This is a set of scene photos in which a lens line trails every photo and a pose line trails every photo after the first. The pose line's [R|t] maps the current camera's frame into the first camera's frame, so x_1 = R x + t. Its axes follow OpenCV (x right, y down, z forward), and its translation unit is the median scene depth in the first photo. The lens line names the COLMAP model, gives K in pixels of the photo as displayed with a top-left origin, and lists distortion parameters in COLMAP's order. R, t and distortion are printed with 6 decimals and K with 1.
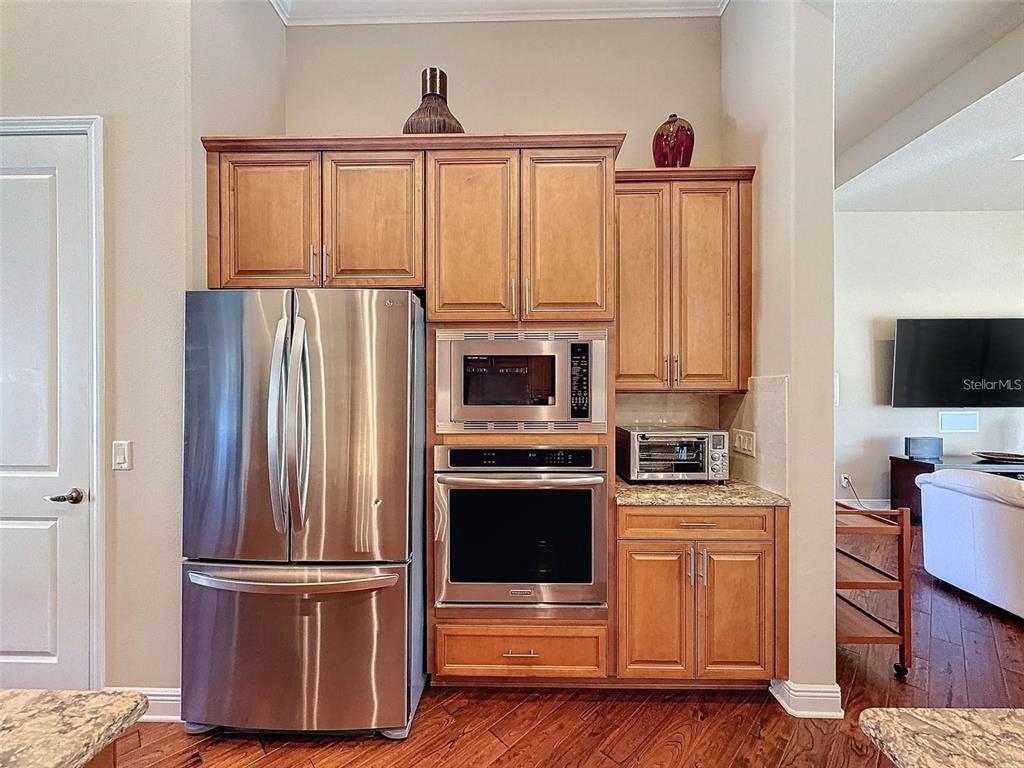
lens RADIAL K [[411.7, 0, 513.2], [0, 411.7, 382.1], [0, 0, 1]] dist [-0.002207, -0.000152]
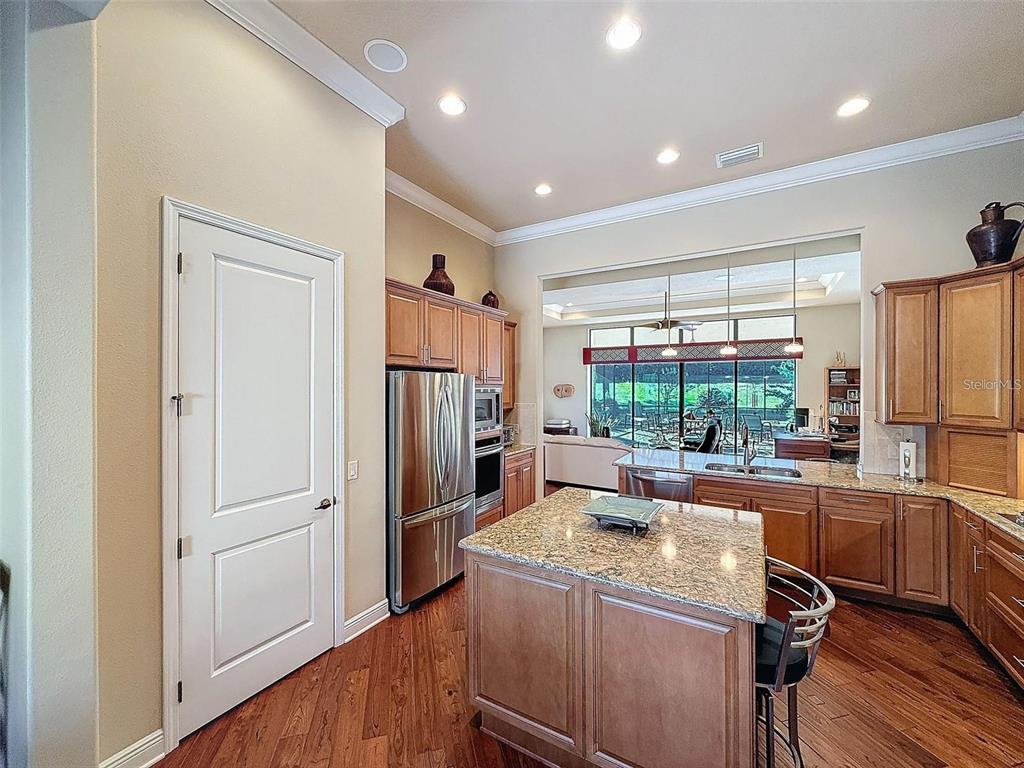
lens RADIAL K [[411.7, 0, 507.8], [0, 411.7, 384.4], [0, 0, 1]] dist [-0.002207, -0.000152]
pose [[0.499680, 0.001973, 0.866208, -1.967348], [0.009550, 0.999924, -0.007786, -0.129175], [-0.866157, 0.012163, 0.499624, -0.299727]]
